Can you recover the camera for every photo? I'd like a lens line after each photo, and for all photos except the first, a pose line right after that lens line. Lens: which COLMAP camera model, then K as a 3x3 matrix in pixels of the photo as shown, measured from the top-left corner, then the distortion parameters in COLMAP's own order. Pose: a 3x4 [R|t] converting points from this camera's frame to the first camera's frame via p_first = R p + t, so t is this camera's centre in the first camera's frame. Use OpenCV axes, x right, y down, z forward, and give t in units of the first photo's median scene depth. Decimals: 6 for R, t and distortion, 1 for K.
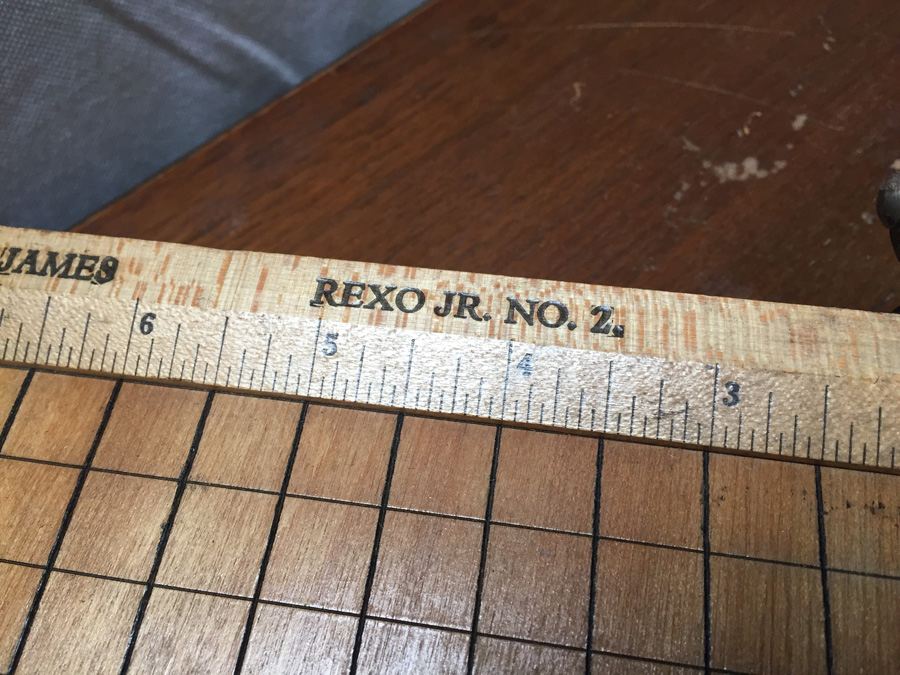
lens RADIAL K [[795.2, 0, 450.0], [0, 795.2, 337.5], [0, 0, 1]] dist [0.099338, -0.160422]
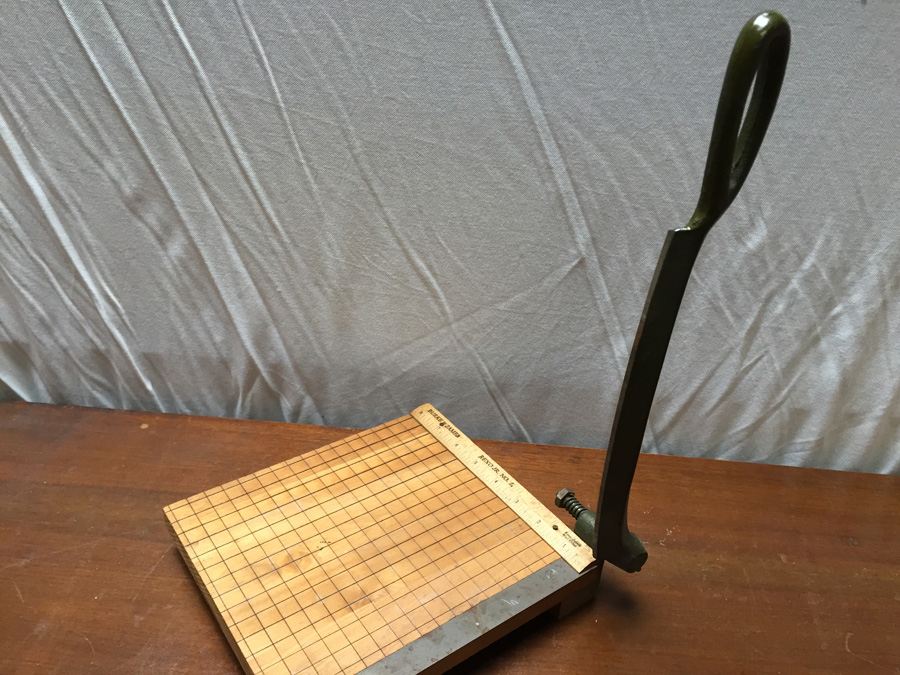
lens RADIAL K [[784.0, 0, 450.0], [0, 784.0, 337.5], [0, 0, 1]] dist [0.111193, -0.184725]
pose [[0.696993, 0.448612, -0.559417, 2.434866], [-0.665951, 0.694253, -0.272988, 1.029188], [0.265912, 0.562815, 0.782643, -3.933389]]
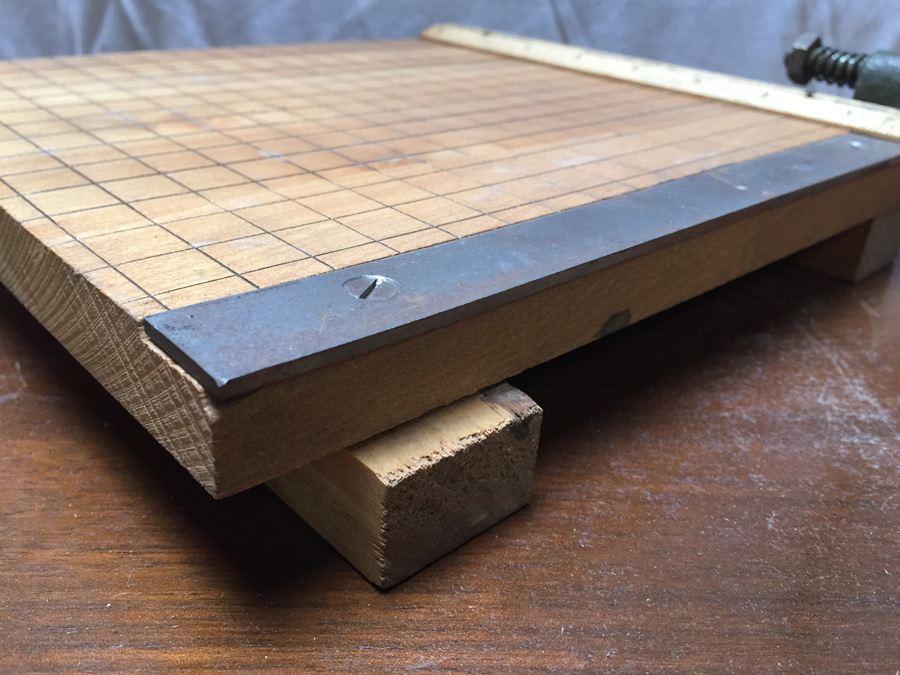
lens RADIAL K [[795.2, 0, 450.0], [0, 795.2, 337.5], [0, 0, 1]] dist [0.099338, -0.160422]
pose [[0.776225, 0.382296, -0.501324, 1.234614], [-0.595356, 0.706106, -0.383362, 1.961741], [0.207430, 0.596041, 0.775698, -0.674130]]
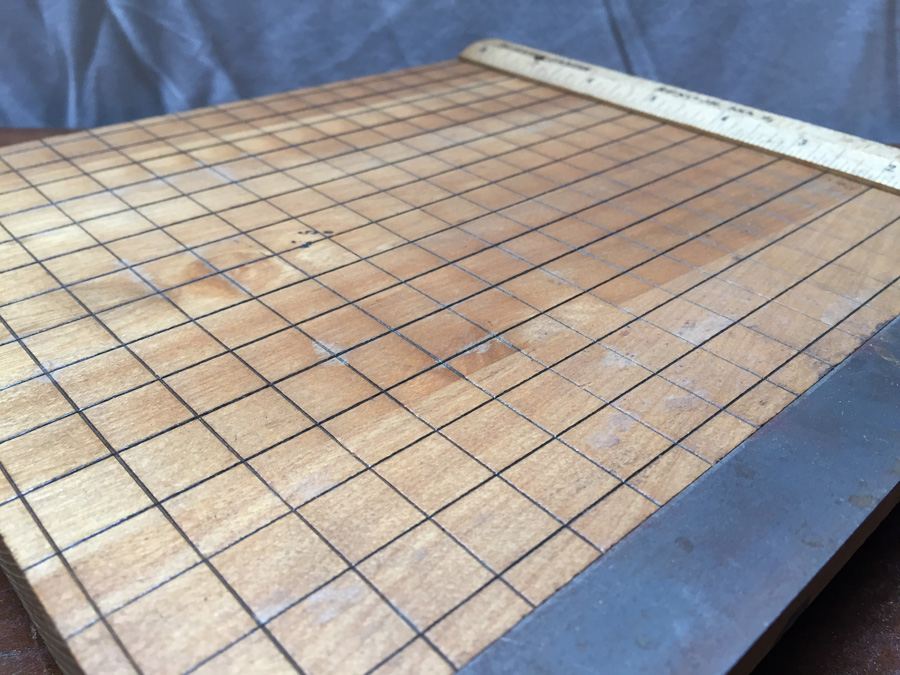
lens RADIAL K [[795.2, 0, 450.0], [0, 795.2, 337.5], [0, 0, 1]] dist [0.099338, -0.160422]
pose [[0.781499, 0.410778, -0.469597, 0.769217], [-0.581466, 0.752395, -0.309515, 1.579358], [0.226180, 0.514941, 0.826849, -0.742251]]
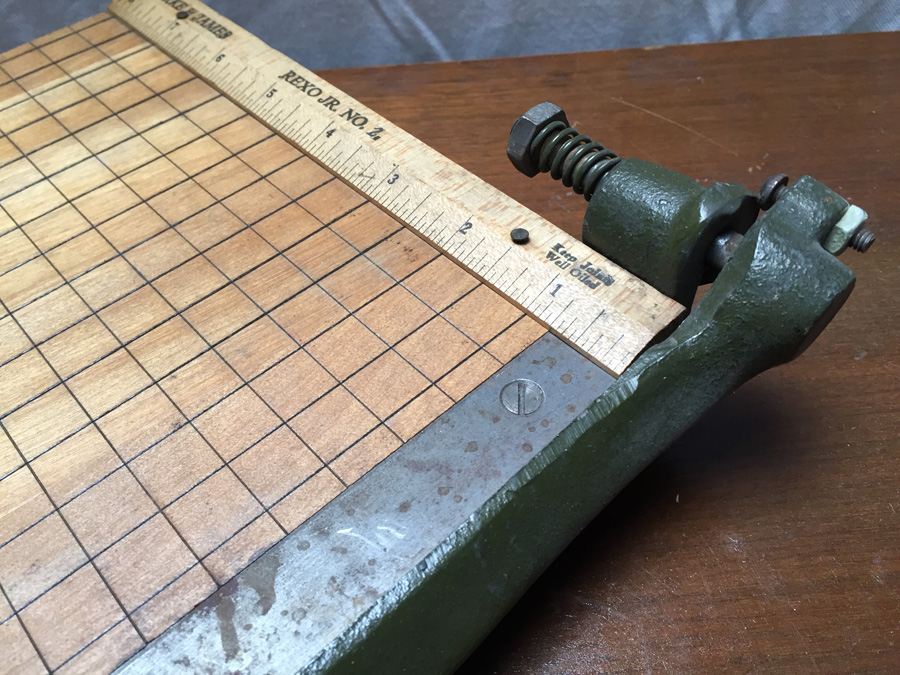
lens RADIAL K [[784.0, 0, 450.0], [0, 784.0, 337.5], [0, 0, 1]] dist [0.111193, -0.184725]
pose [[0.784095, 0.484735, -0.387591, 1.204297], [-0.542897, 0.838319, -0.049846, 0.359208], [0.300763, 0.249506, 0.920483, -0.518724]]
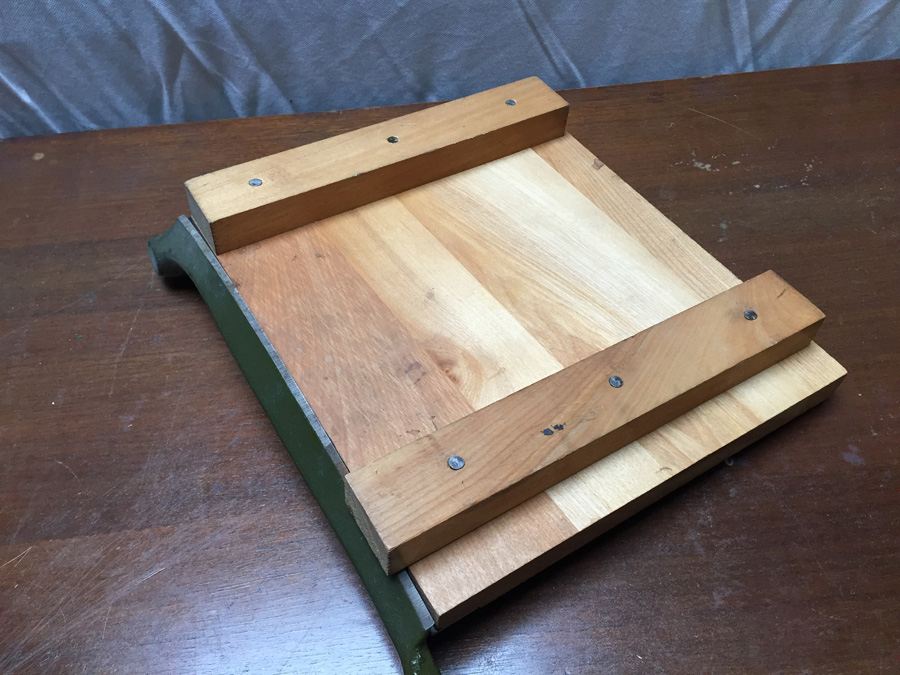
lens RADIAL K [[795.2, 0, 450.0], [0, 795.2, 337.5], [0, 0, 1]] dist [0.099338, -0.160422]
pose [[0.822483, 0.471016, -0.318851, 1.216953], [-0.509300, 0.859456, -0.044138, 1.314203], [0.253249, 0.198694, 0.946776, -2.621828]]
